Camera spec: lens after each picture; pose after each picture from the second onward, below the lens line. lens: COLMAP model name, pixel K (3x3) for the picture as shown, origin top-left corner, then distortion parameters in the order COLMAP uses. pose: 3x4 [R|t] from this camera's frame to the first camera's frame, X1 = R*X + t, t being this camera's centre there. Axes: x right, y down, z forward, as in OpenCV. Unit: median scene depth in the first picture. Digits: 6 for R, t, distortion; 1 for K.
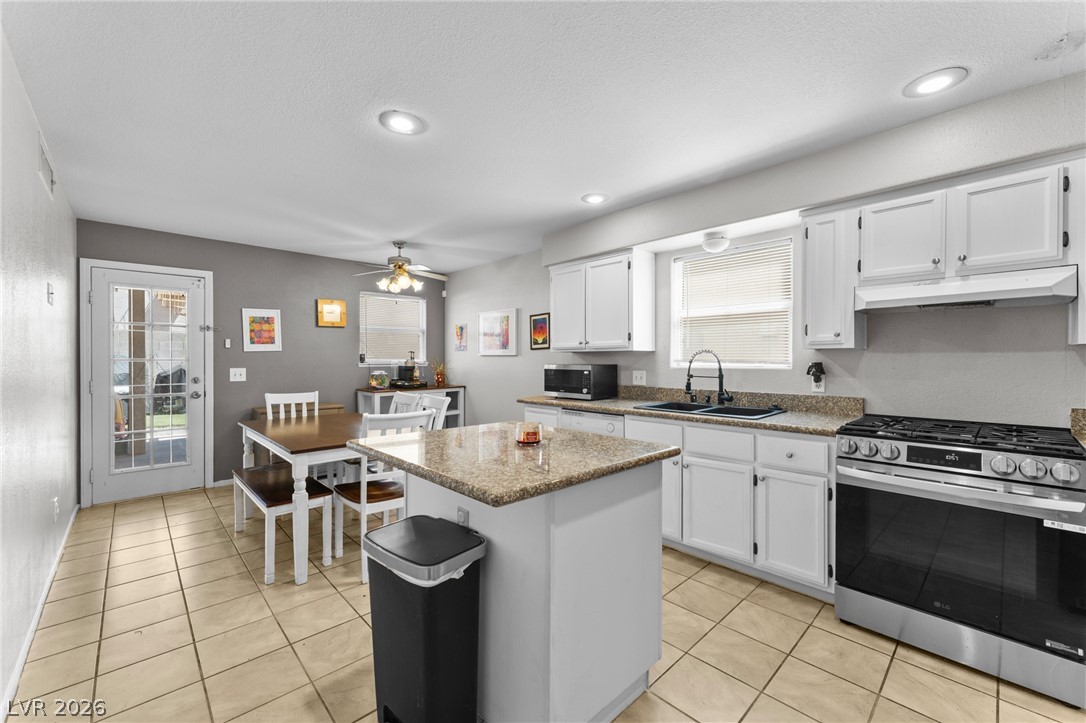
lens RADIAL K [[434.4, 0, 541.7], [0, 434.4, 363.7], [0, 0, 1]] dist [-0.002023, -0.000735]
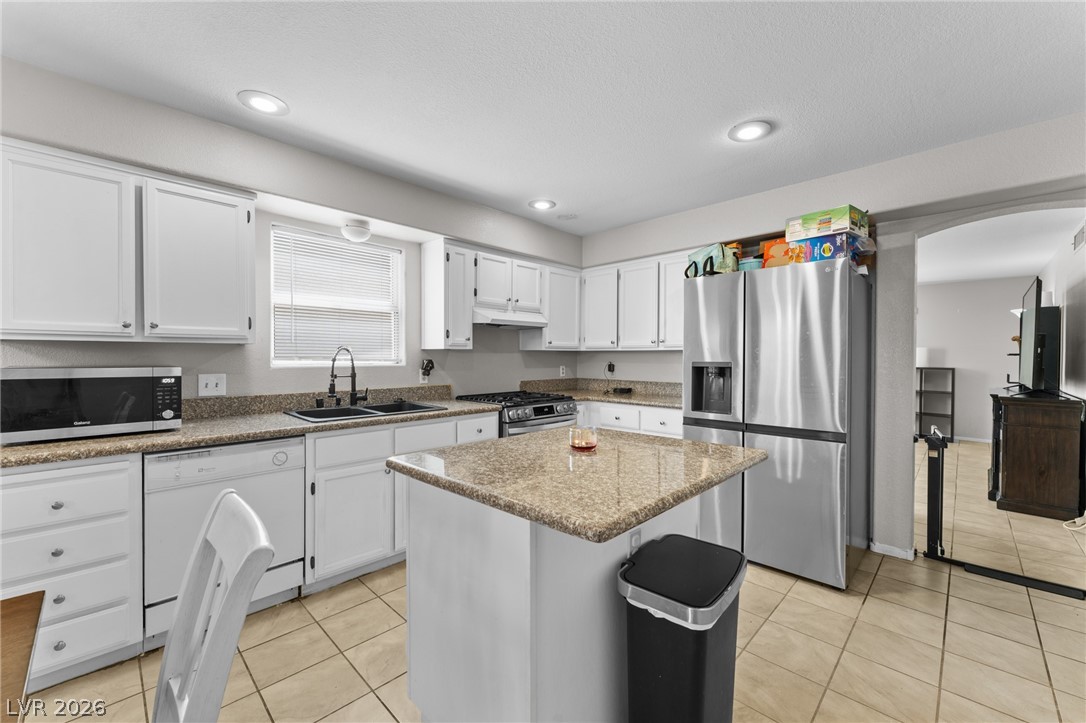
lens RADIAL K [[434.4, 0, 540.2], [0, 434.4, 365.6], [0, 0, 1]] dist [-0.002023, -0.000735]
pose [[-0.030952, -0.017345, 0.999370, -0.421952], [0.009405, 0.999800, 0.017644, -0.003219], [-0.999477, 0.009945, -0.030783, 0.494941]]
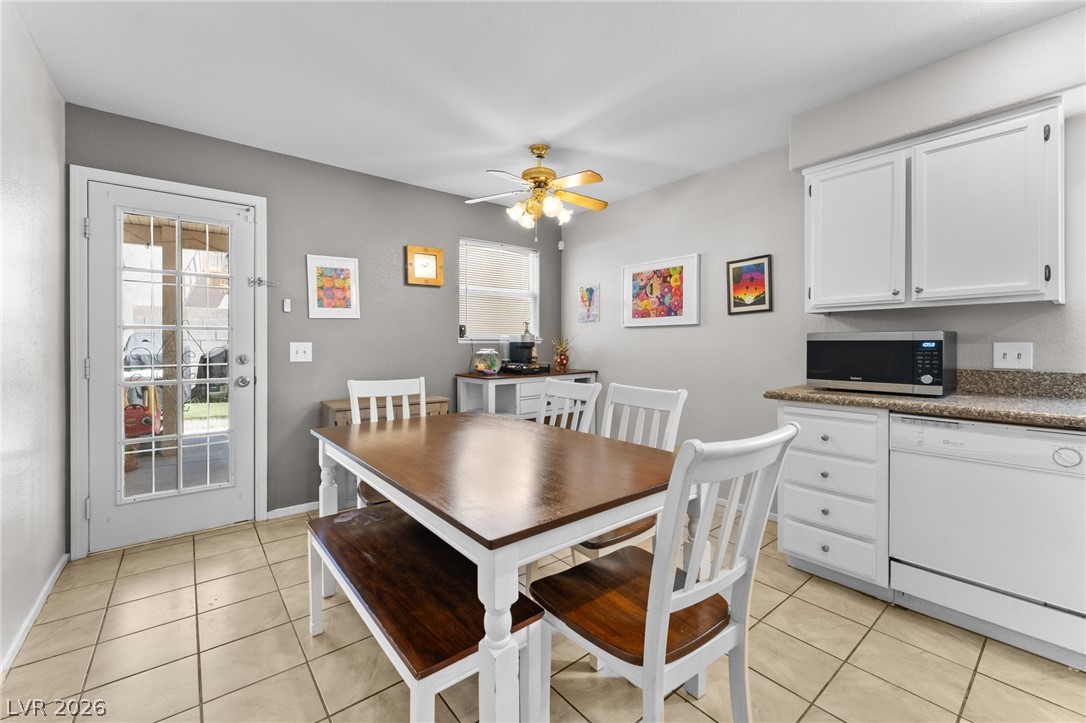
lens RADIAL K [[434.4, 0, 535.7], [0, 434.4, 349.9], [0, 0, 1]] dist [-0.002023, -0.000735]
pose [[0.997011, 0.000318, -0.077263, -0.312347], [-0.000388, 1.000000, -0.000894, 0.024935], [0.077263, 0.000921, 0.997010, 0.389615]]
